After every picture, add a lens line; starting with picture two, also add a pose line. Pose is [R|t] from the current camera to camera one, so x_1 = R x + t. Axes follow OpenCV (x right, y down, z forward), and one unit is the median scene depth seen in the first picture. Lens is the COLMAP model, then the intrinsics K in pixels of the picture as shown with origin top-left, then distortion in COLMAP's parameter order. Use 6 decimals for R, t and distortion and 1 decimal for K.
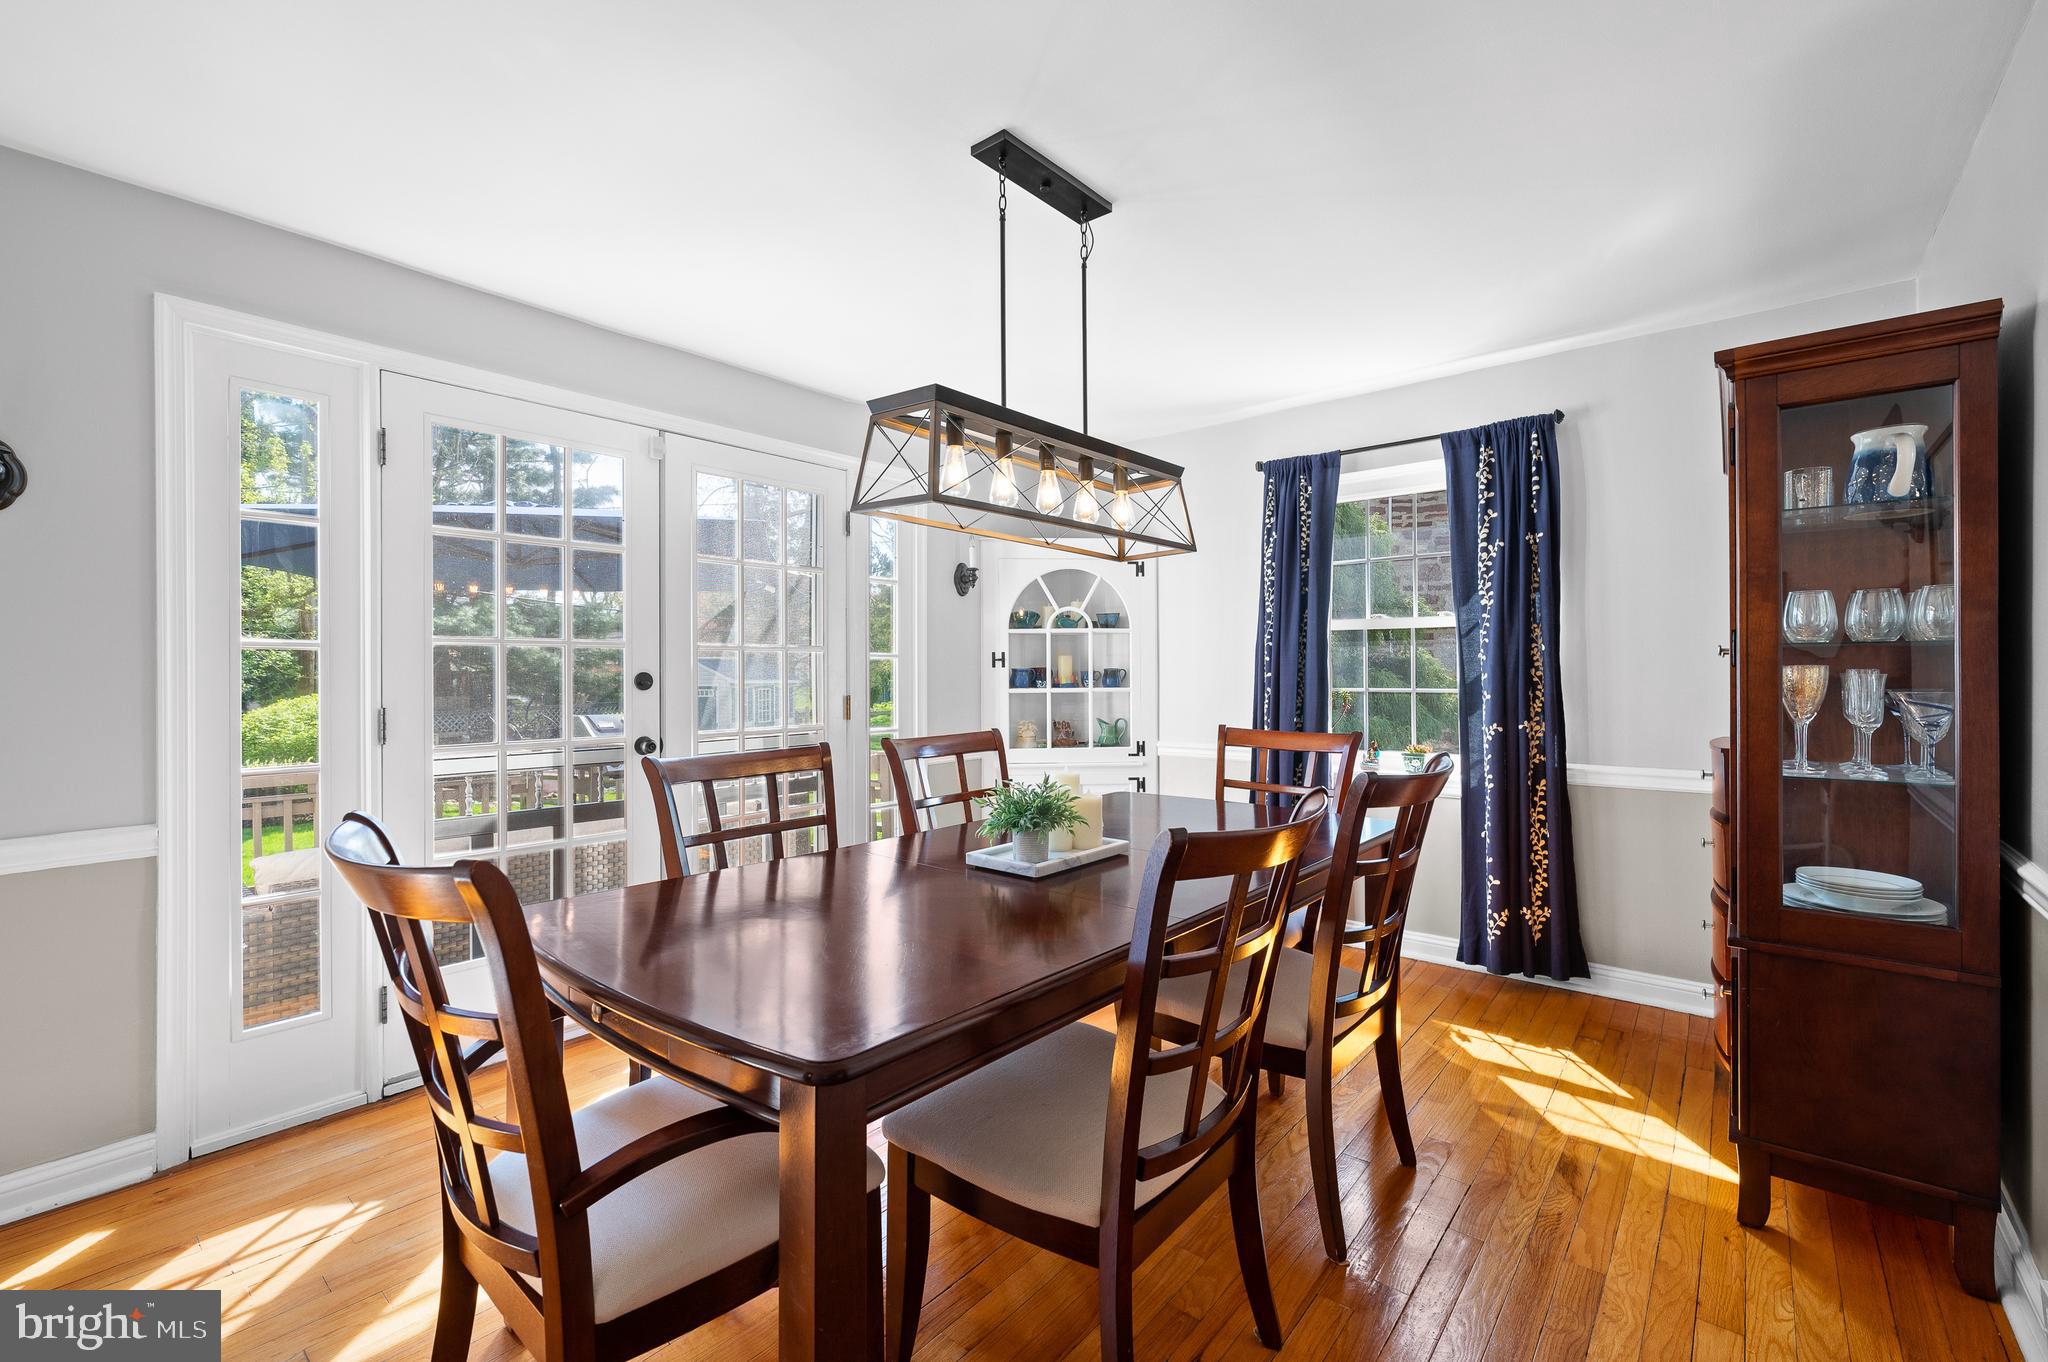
lens RADIAL K [[875.0, 0, 1025.0], [0, 875.0, 675.0], [0, 0, 1]] dist [-0.003035, -0.000487]
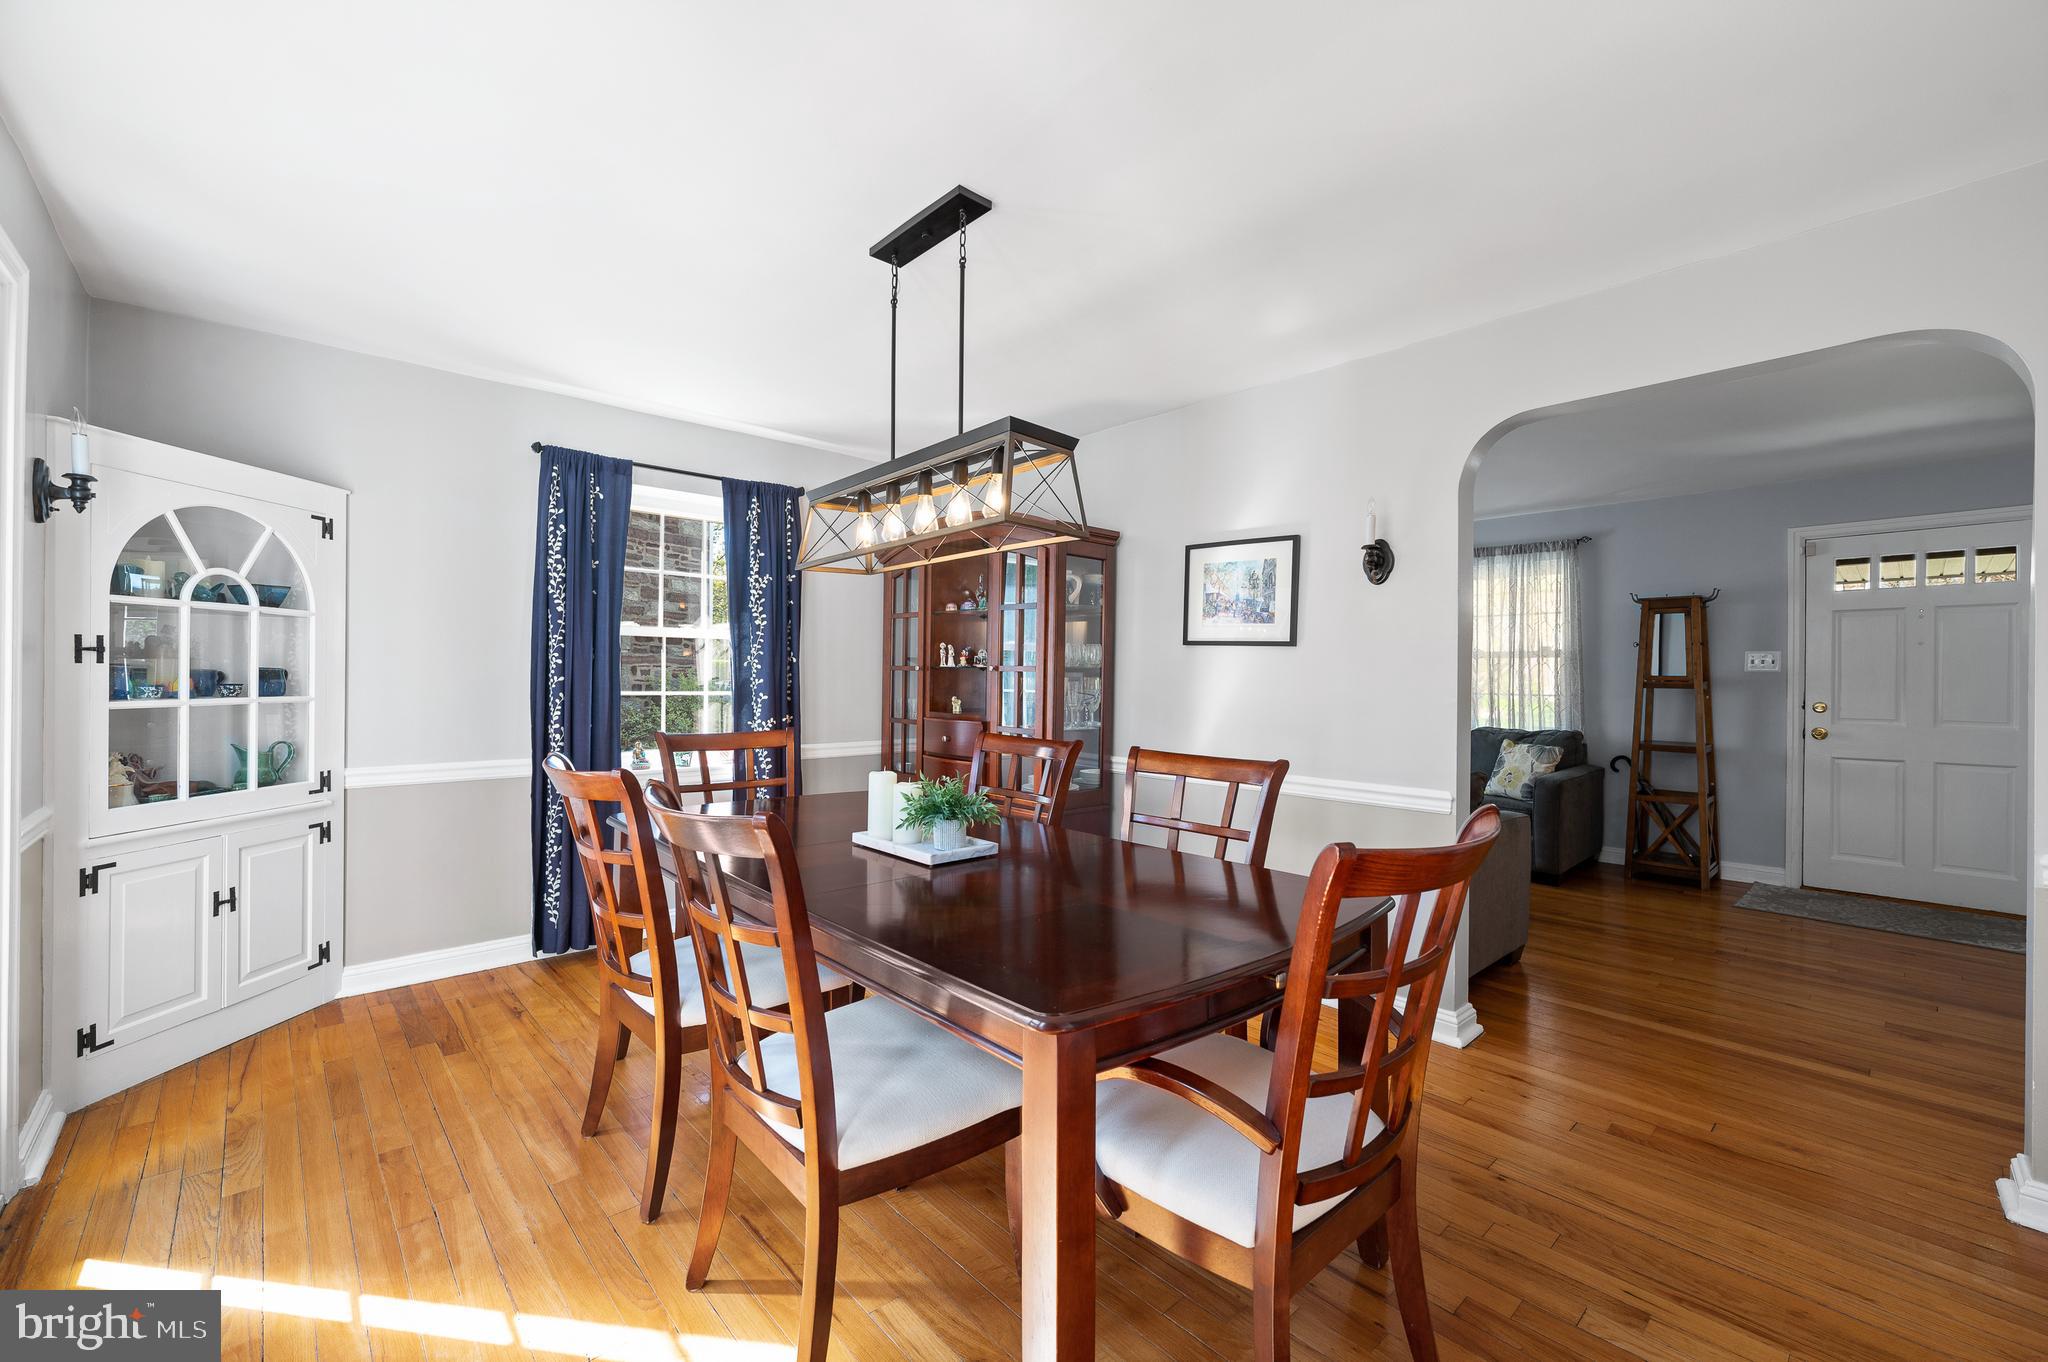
lens RADIAL K [[825.3, 0, 1036.9], [0, 825.3, 678.5], [0, 0, 1]] dist [-0.001249, -0.000086]
pose [[0.121295, 0.004678, 0.992605, -0.522704], [-0.003848, 0.999984, -0.004243, 0.001076], [-0.992609, -0.003305, 0.121311, 0.395708]]
